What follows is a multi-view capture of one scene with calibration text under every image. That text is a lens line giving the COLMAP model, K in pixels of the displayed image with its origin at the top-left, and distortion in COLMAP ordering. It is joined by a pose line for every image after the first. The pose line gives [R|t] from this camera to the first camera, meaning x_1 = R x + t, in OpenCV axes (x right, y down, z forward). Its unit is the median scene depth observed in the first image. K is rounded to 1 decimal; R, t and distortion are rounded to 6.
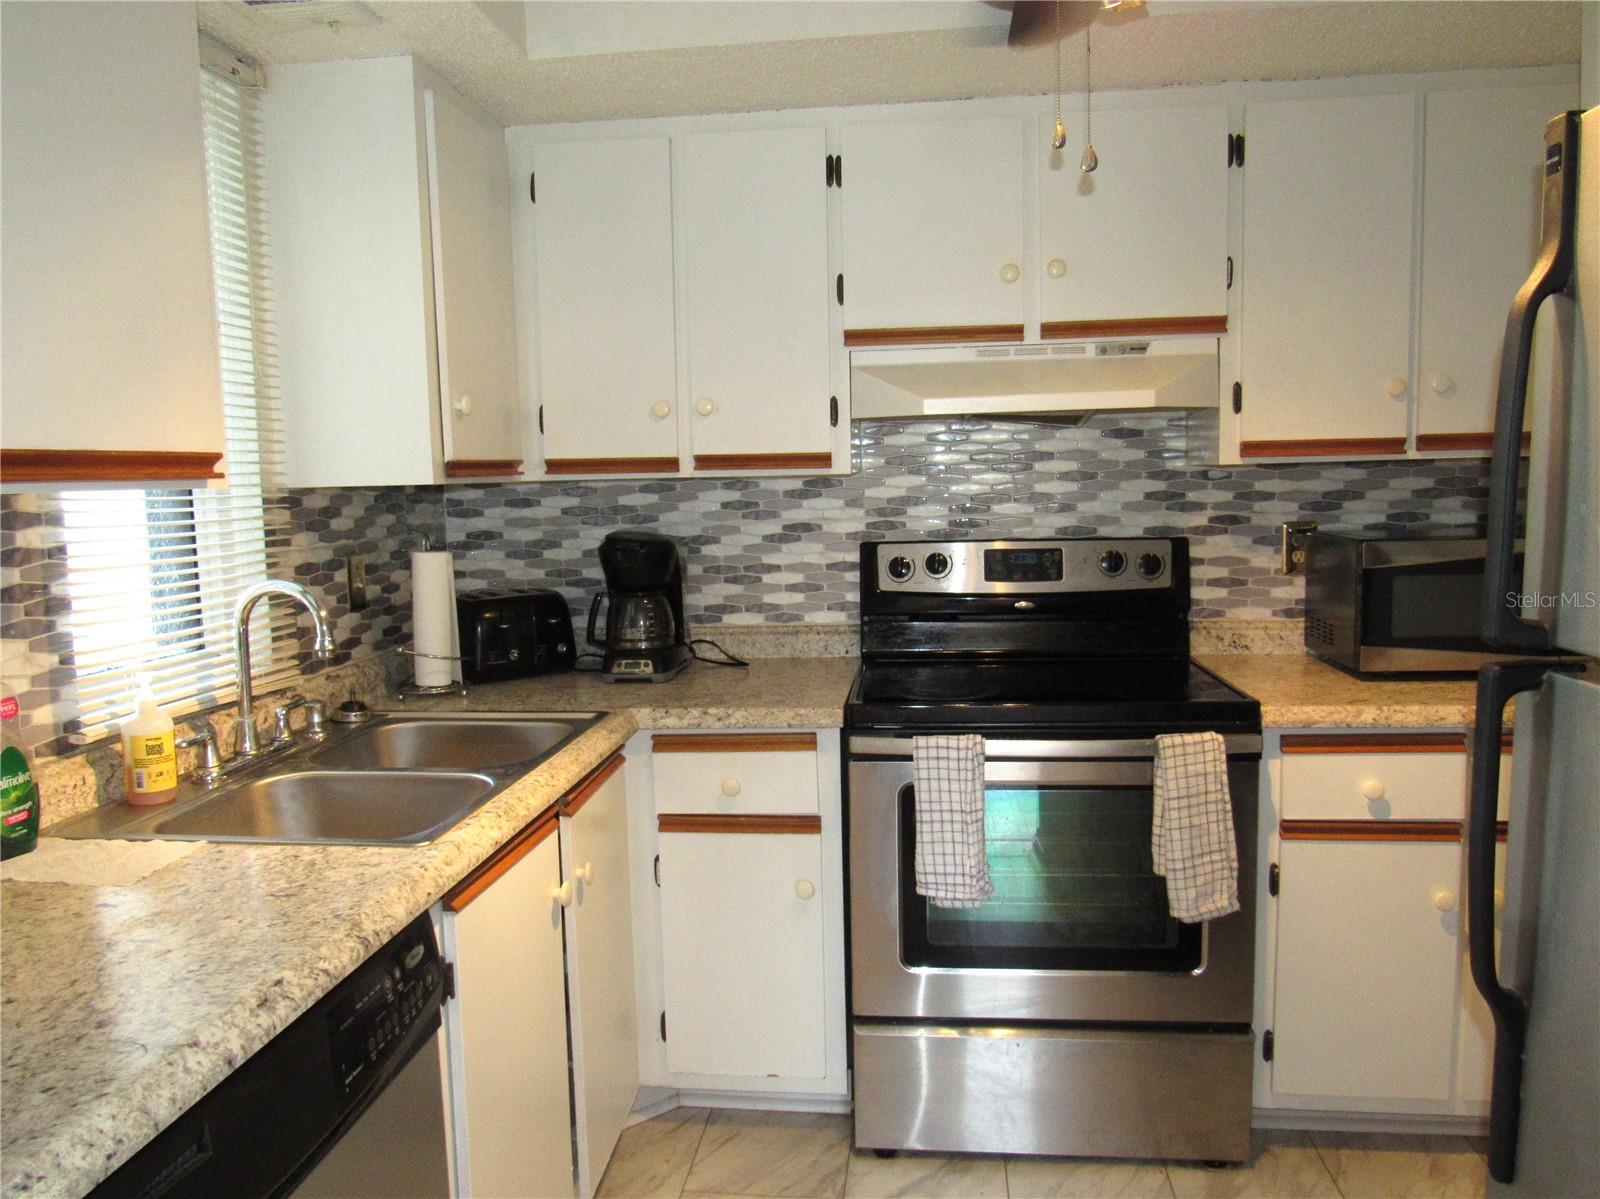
lens RADIAL K [[1154.2, 0, 800.0], [0, 1154.2, 599.5], [0, 0, 1]] dist [-0.031162, 0.007580]
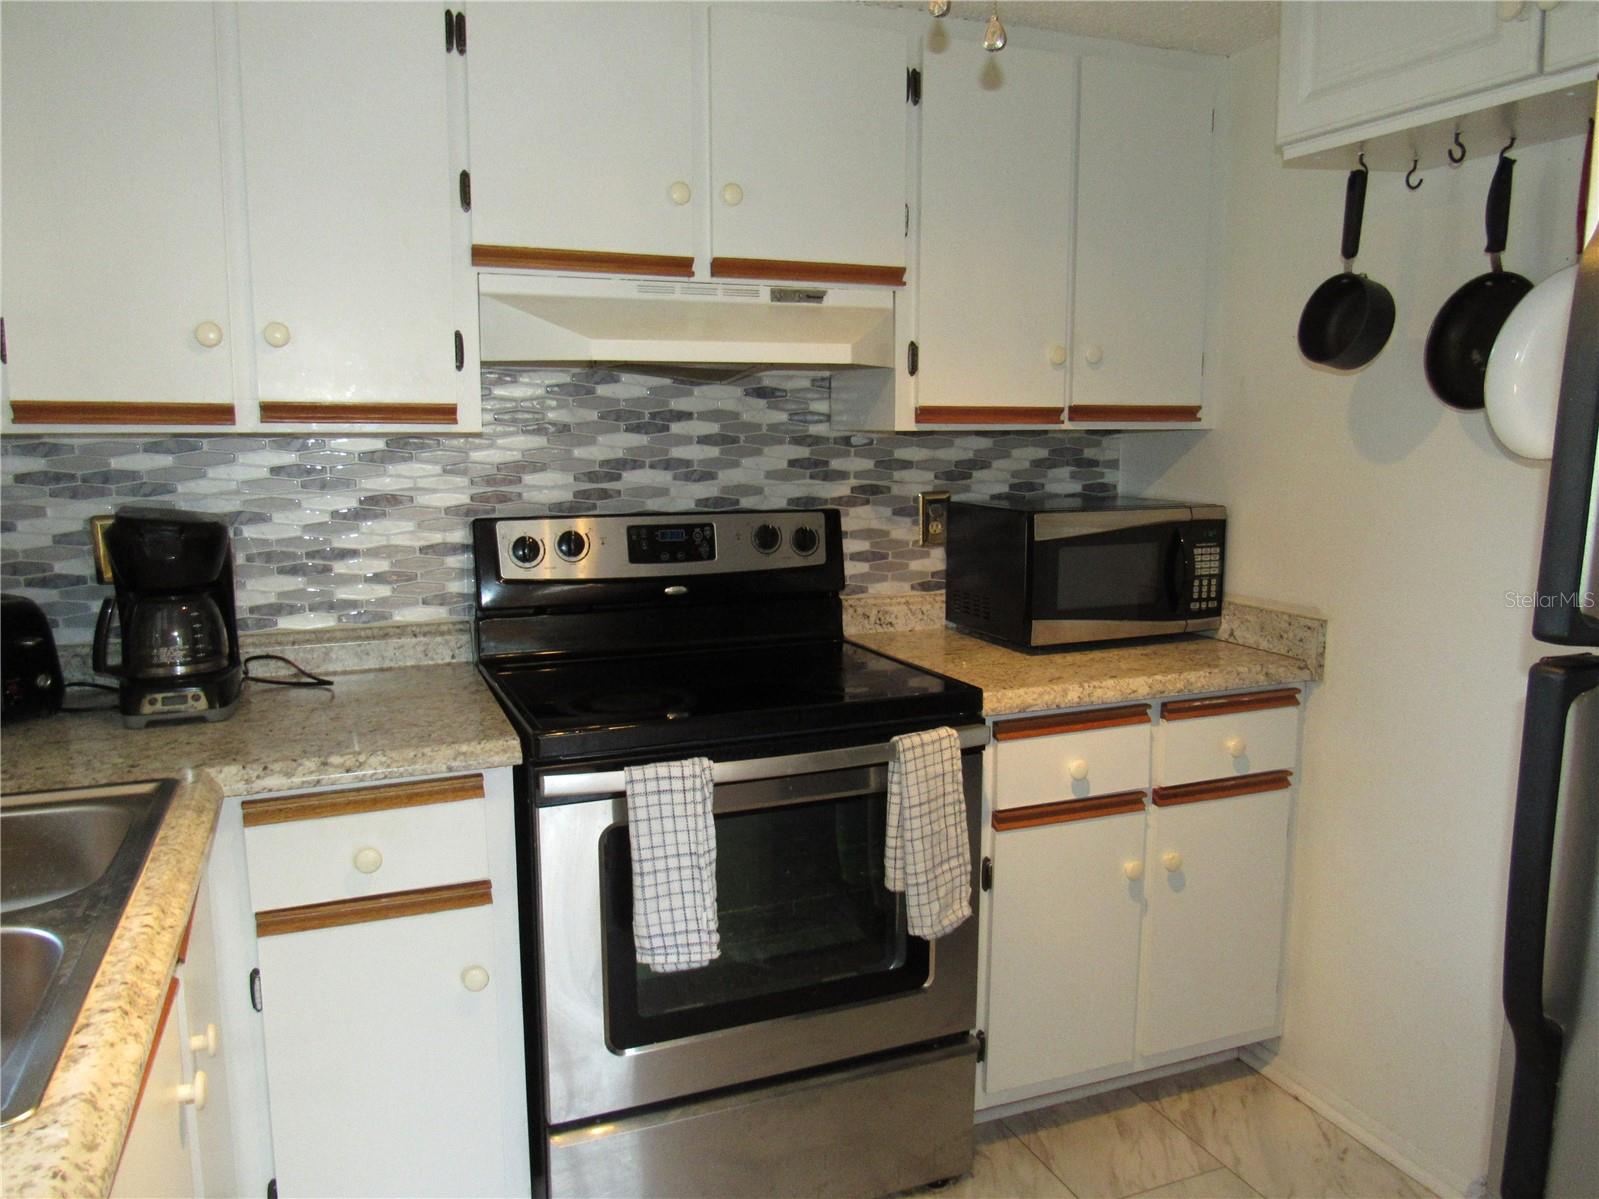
lens RADIAL K [[1156.0, 0, 797.1], [0, 1156.0, 601.0], [0, 0, 1]] dist [-0.032818, 0.002518]
pose [[0.879552, -0.046028, 0.473572, -0.148723], [0.030111, 0.998699, 0.041143, -0.021746], [-0.474850, -0.021927, 0.879794, 0.222810]]
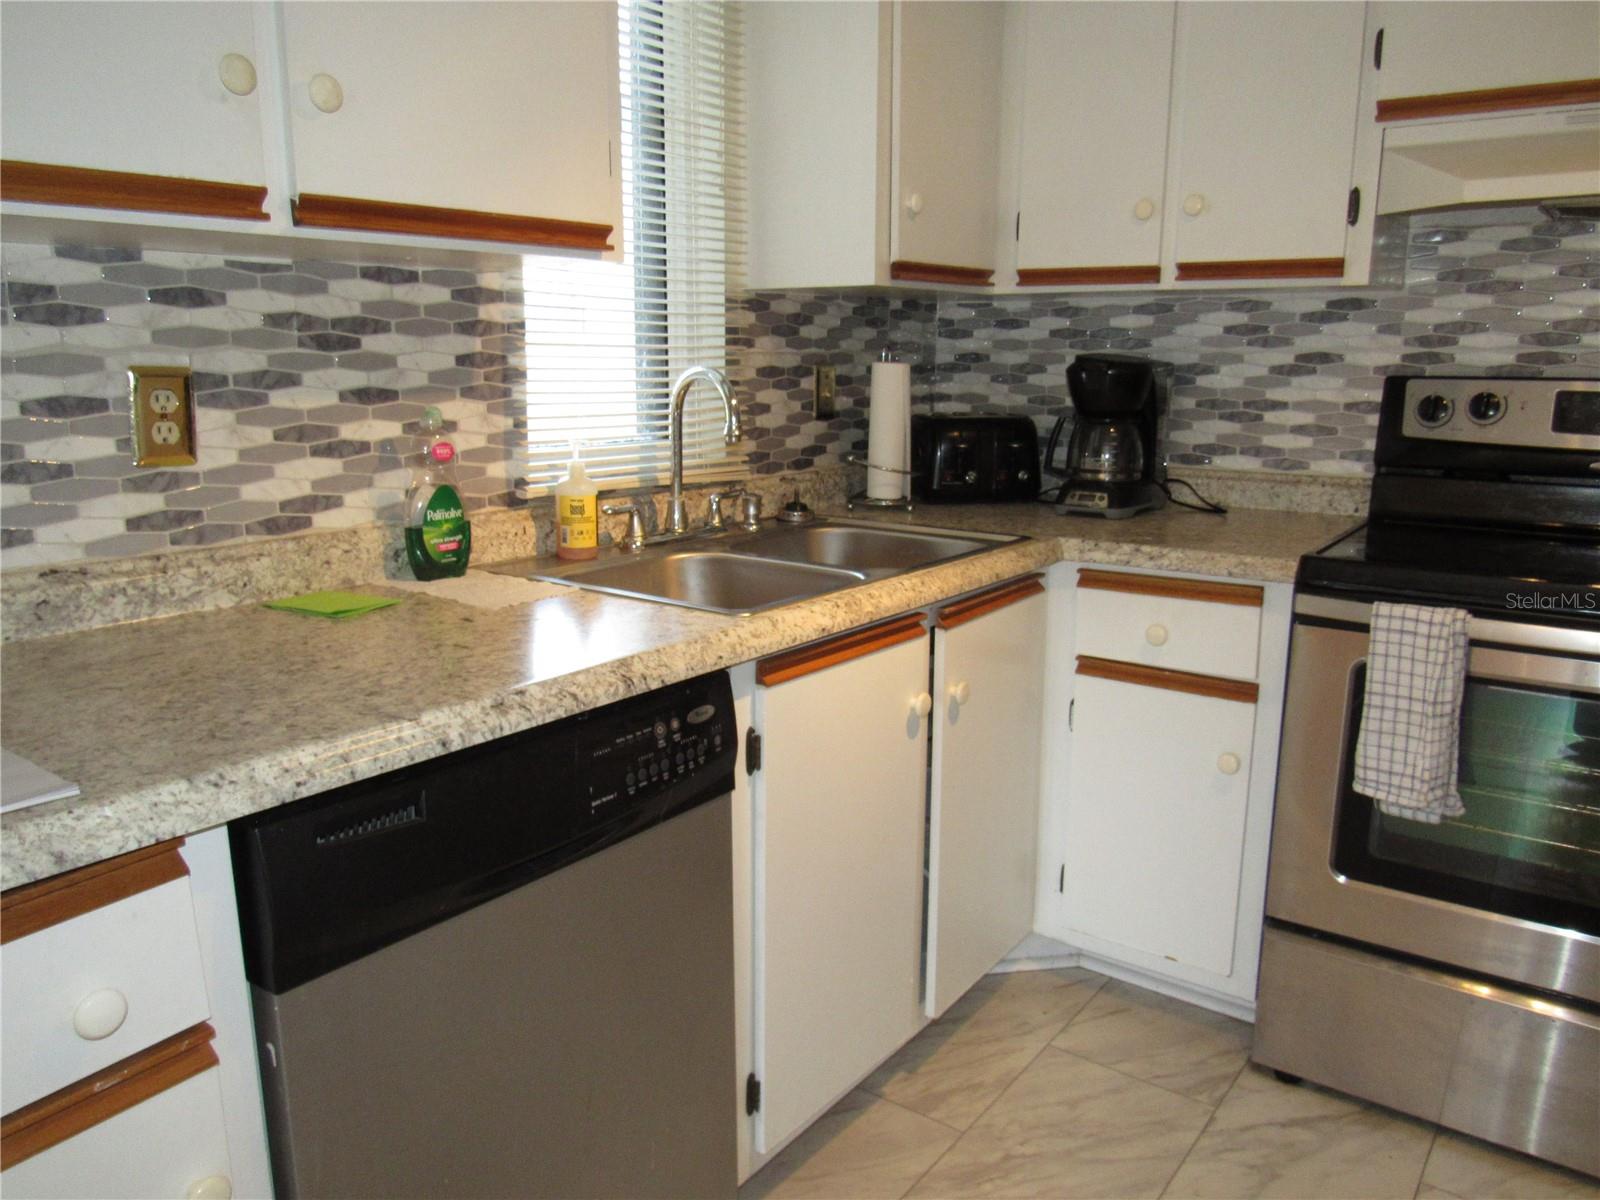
lens RADIAL K [[1166.8, 0, 800.0], [0, 1166.8, 600.0], [0, 0, 1]] dist [-0.036526, 0.011590]
pose [[0.863897, 0.129246, -0.486803, 0.129041], [-0.075333, 0.988800, 0.128839, 0.038173], [0.498003, -0.074631, 0.863958, 0.082963]]
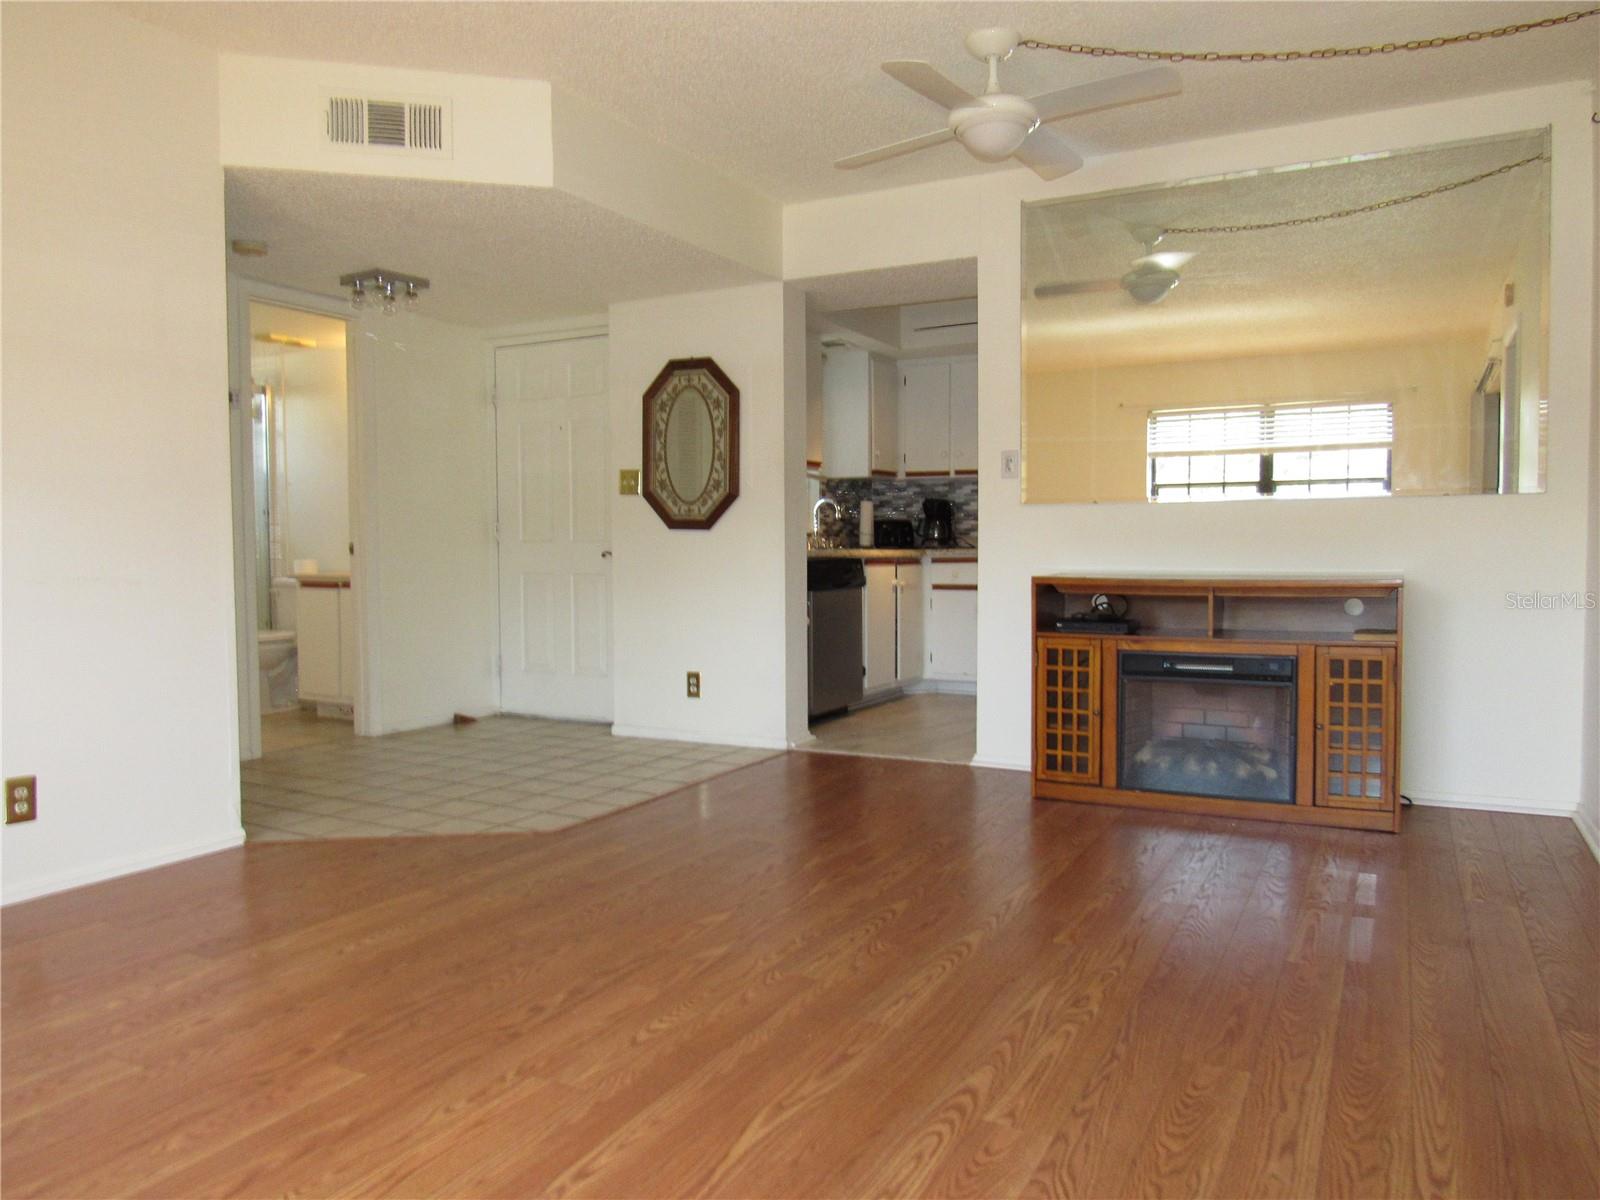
lens RADIAL K [[1166.8, 0, 800.0], [0, 1166.8, 600.0], [0, 0, 1]] dist [-0.036526, 0.011590]
pose [[0.932897, 0.037696, -0.358164, 0.644422], [-0.055073, 0.997742, -0.038435, 0.354784], [0.355907, 0.055580, 0.932867, -1.969173]]
